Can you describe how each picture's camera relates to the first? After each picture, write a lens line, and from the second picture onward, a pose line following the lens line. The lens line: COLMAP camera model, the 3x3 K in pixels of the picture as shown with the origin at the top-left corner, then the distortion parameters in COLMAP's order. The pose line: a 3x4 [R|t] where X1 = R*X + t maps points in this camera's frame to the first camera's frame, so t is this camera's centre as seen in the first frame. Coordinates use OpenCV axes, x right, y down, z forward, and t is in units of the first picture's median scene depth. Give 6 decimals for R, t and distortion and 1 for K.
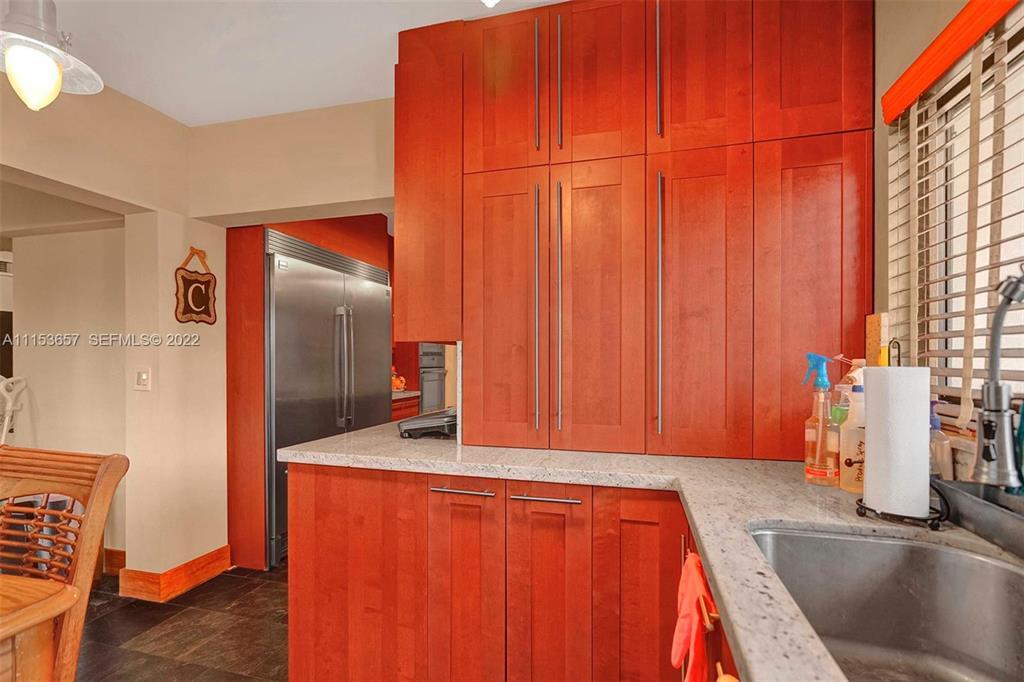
lens RADIAL K [[472.6, 0, 508.1], [0, 472.6, 362.3], [0, 0, 1]] dist [0.000216, 0.000826]
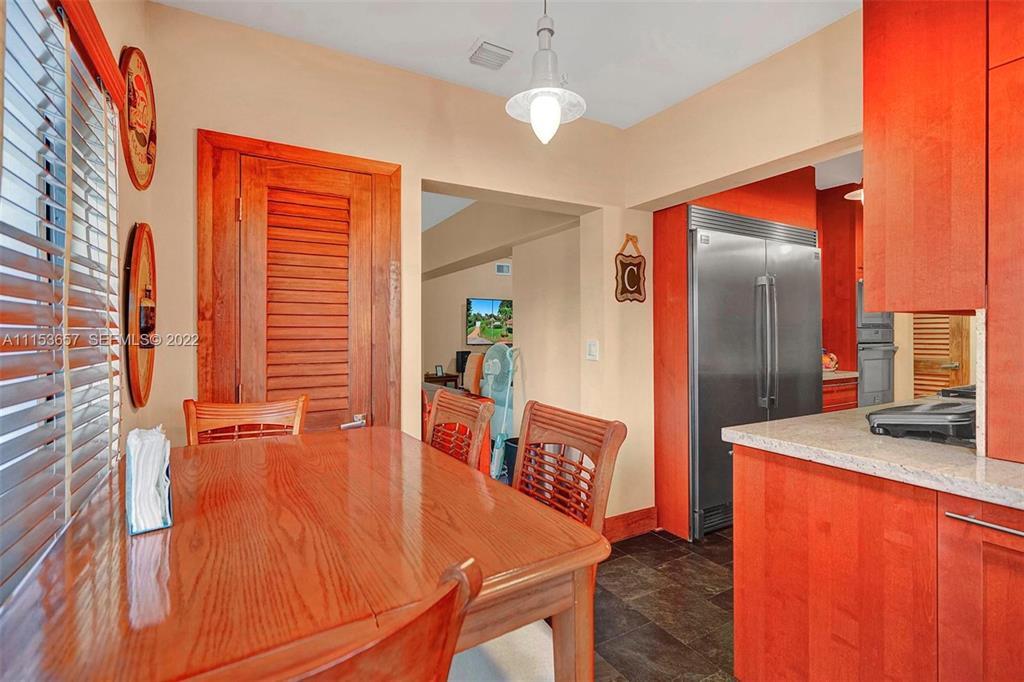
lens RADIAL K [[474.9, 0, 516.7], [0, 474.9, 332.0], [0, 0, 1]] dist [-0.000039, 0.000522]
pose [[0.715809, -0.003290, -0.698288, -0.082677], [-0.001199, 0.999982, -0.005941, -0.004384], [0.698295, 0.005089, 0.715792, 0.008749]]
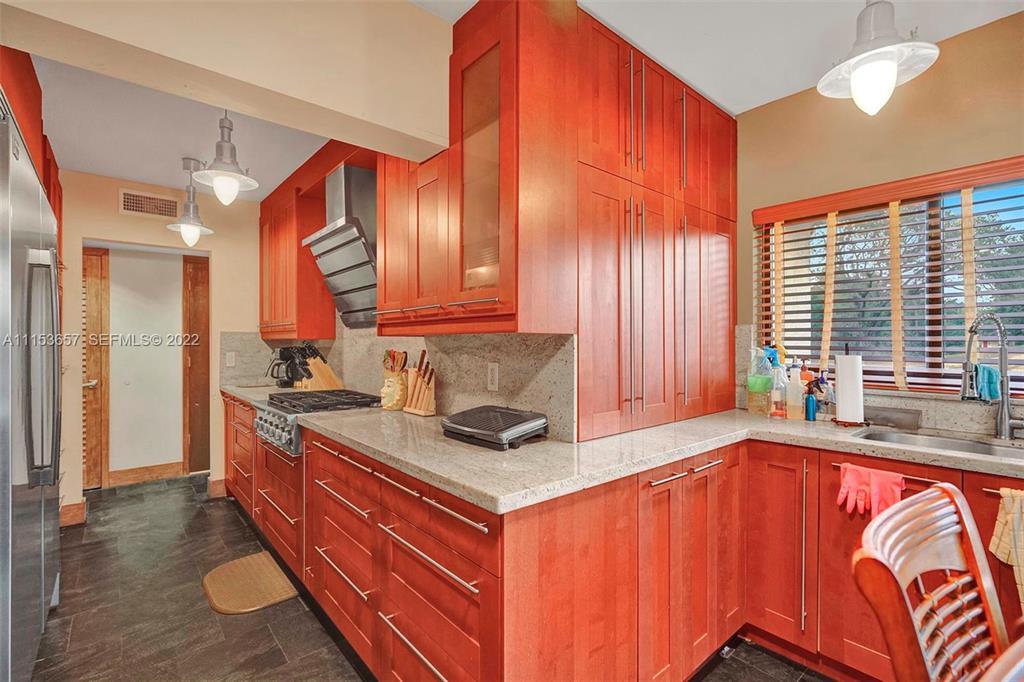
lens RADIAL K [[464.6, 0, 512.0], [0, 464.6, 341.0], [0, 0, 1]] dist [0.001111, 0.000404]
pose [[0.560765, -0.001823, 0.827973, -0.756207], [0.007111, 0.999971, -0.002614, -0.023412], [-0.827944, 0.007353, 0.560762, 0.461219]]
